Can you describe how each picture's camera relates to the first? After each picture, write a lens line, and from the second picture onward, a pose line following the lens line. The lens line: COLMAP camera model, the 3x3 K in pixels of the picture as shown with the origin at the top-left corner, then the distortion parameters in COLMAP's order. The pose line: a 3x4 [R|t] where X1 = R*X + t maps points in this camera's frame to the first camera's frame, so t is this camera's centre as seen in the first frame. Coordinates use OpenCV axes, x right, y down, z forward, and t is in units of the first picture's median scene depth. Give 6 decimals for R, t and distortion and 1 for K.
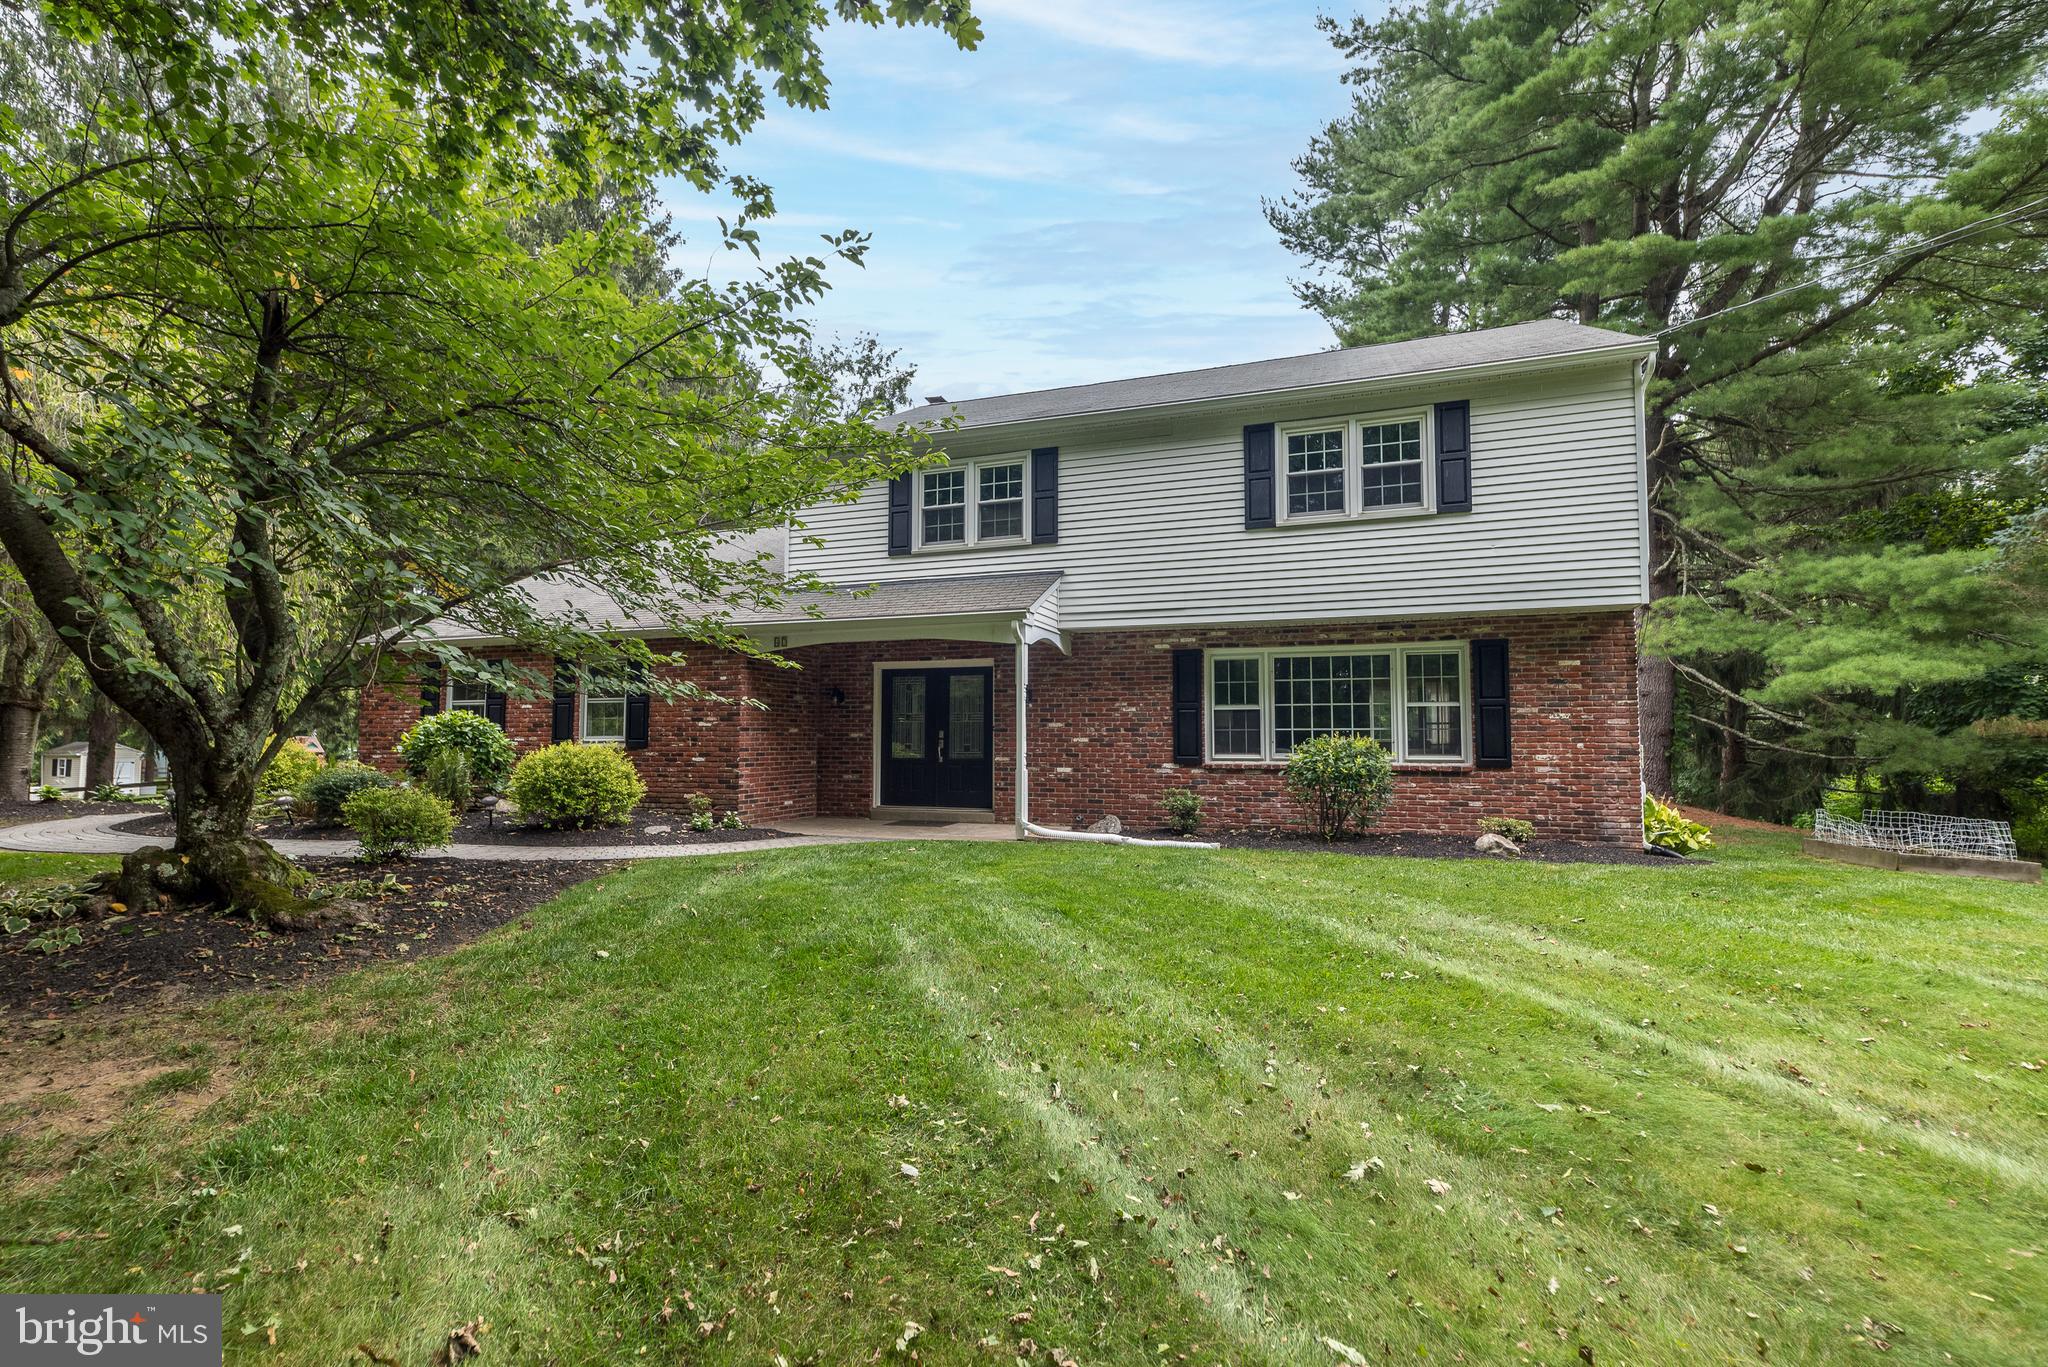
lens RADIAL K [[895.6, 0, 1023.1], [0, 895.6, 689.5], [0, 0, 1]] dist [0.006973, 0.001018]
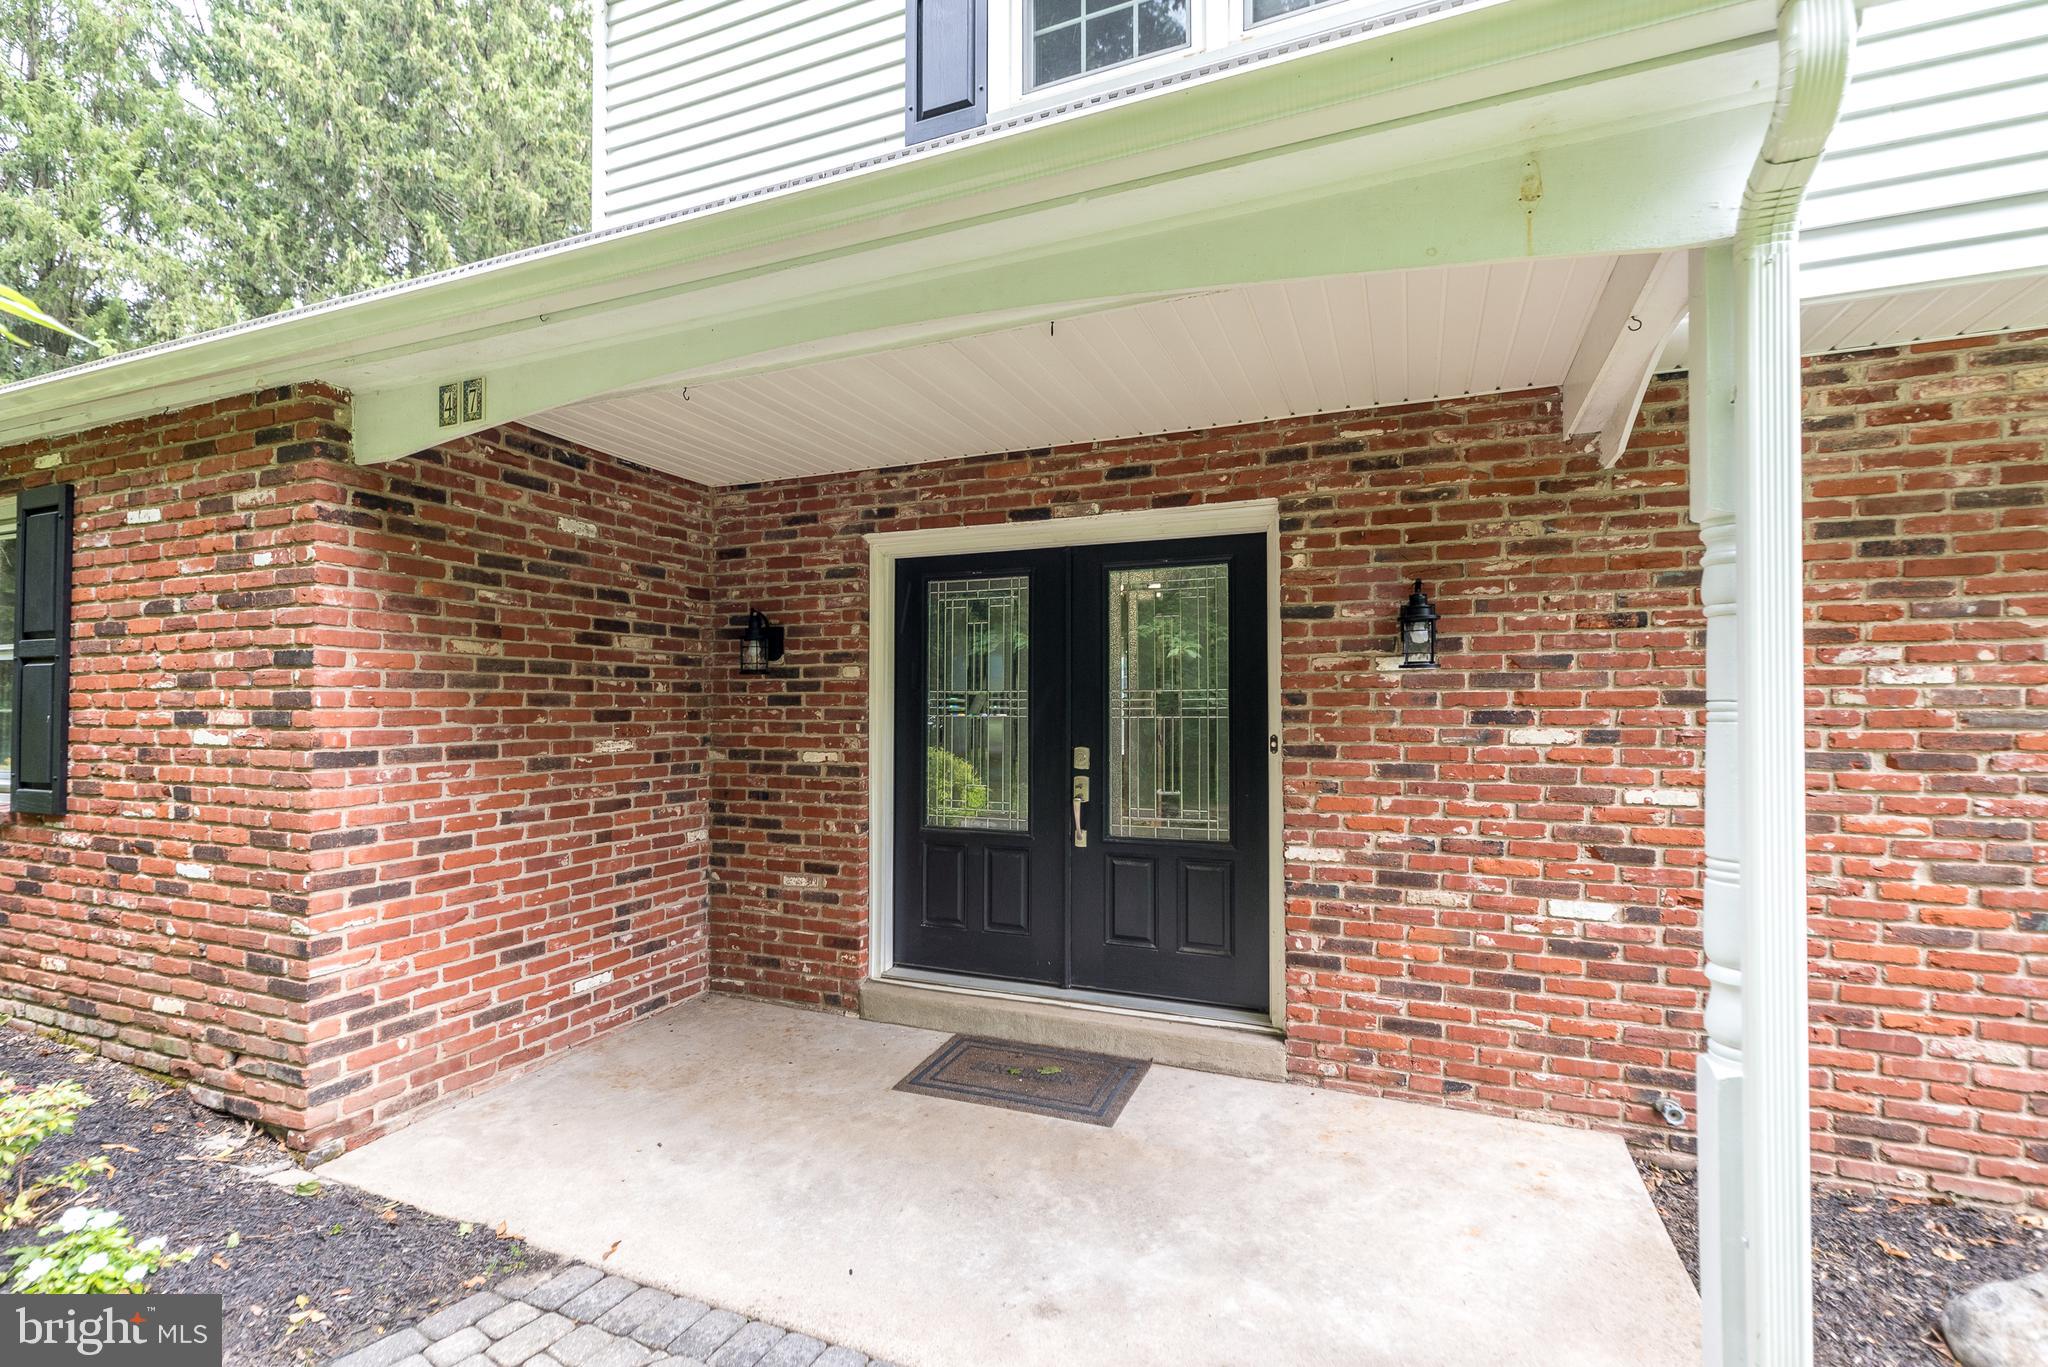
lens RADIAL K [[895.6, 0, 1029.4], [0, 895.6, 685.7], [0, 0, 1]] dist [0.006973, 0.001018]
pose [[0.998974, -0.002772, -0.045200, -0.094049], [0.004161, 0.999521, 0.030661, 0.014846], [0.045094, -0.030818, 0.998507, 0.678315]]
